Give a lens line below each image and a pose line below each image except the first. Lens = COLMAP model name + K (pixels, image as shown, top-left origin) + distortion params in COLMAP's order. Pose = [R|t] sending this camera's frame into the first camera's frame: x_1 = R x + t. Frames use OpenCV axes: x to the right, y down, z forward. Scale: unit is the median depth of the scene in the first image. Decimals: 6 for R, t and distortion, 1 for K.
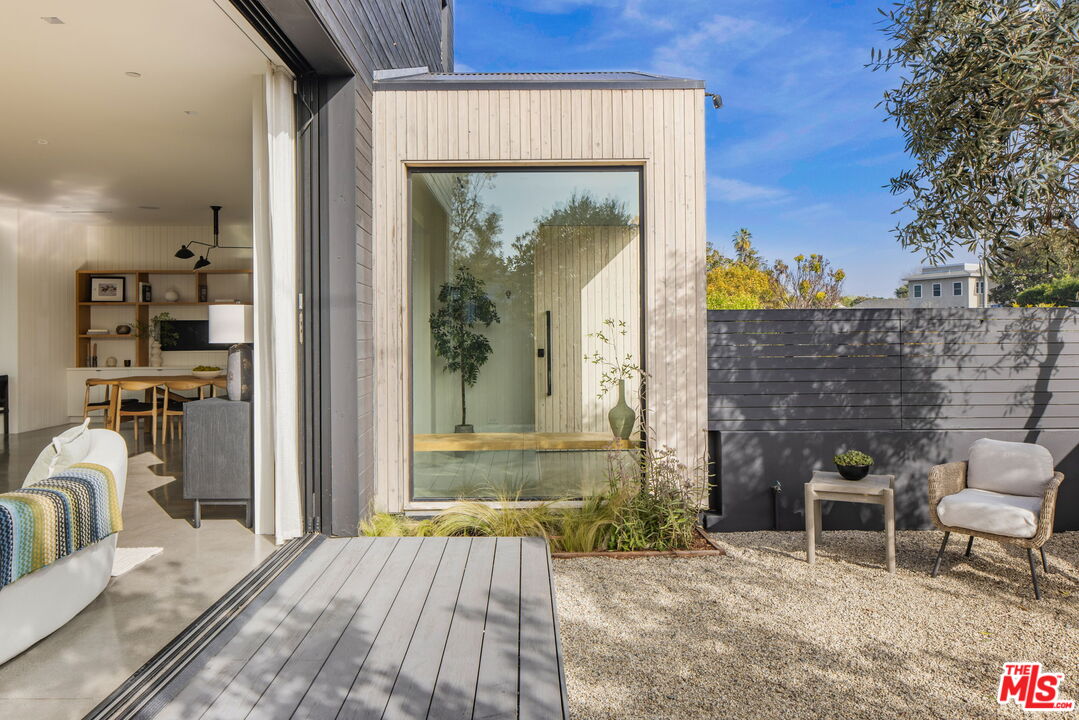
lens RADIAL K [[711.9, 0, 534.4], [0, 711.9, 309.9], [0, 0, 1]] dist [-0.004150, -0.001596]
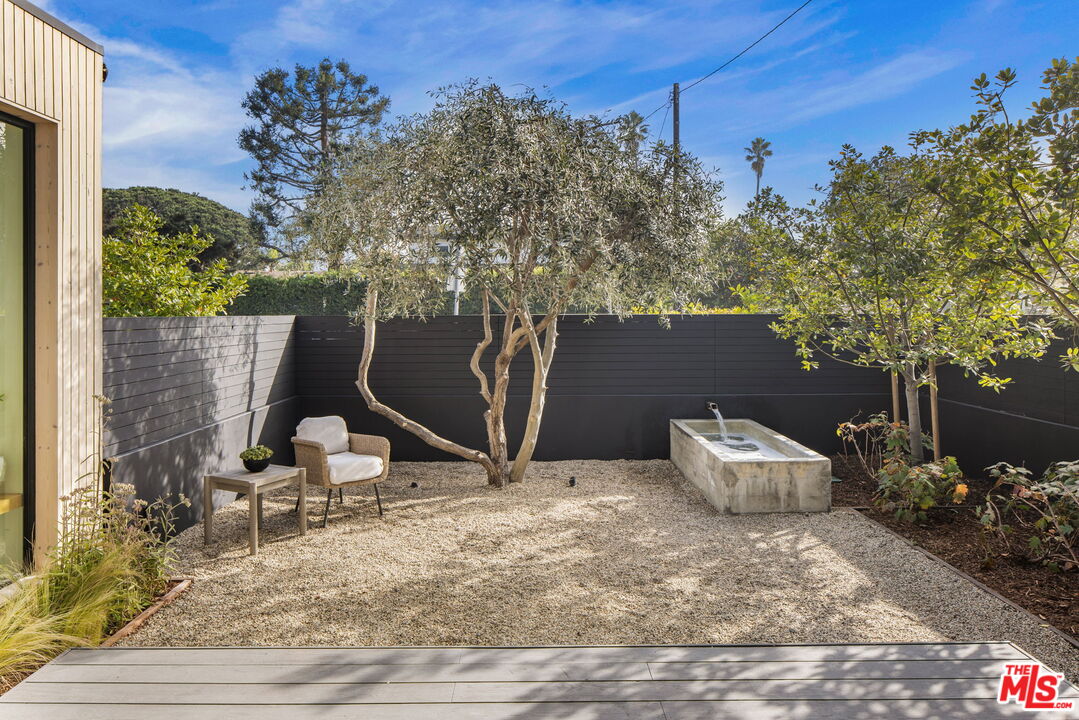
lens RADIAL K [[711.9, 0, 534.4], [0, 711.9, 309.9], [0, 0, 1]] dist [-0.004150, -0.001596]
pose [[0.013995, 0.007167, 0.999876, -0.332402], [-0.032149, 0.999461, -0.006714, -0.013571], [-0.999385, -0.032051, 0.014218, 0.272550]]
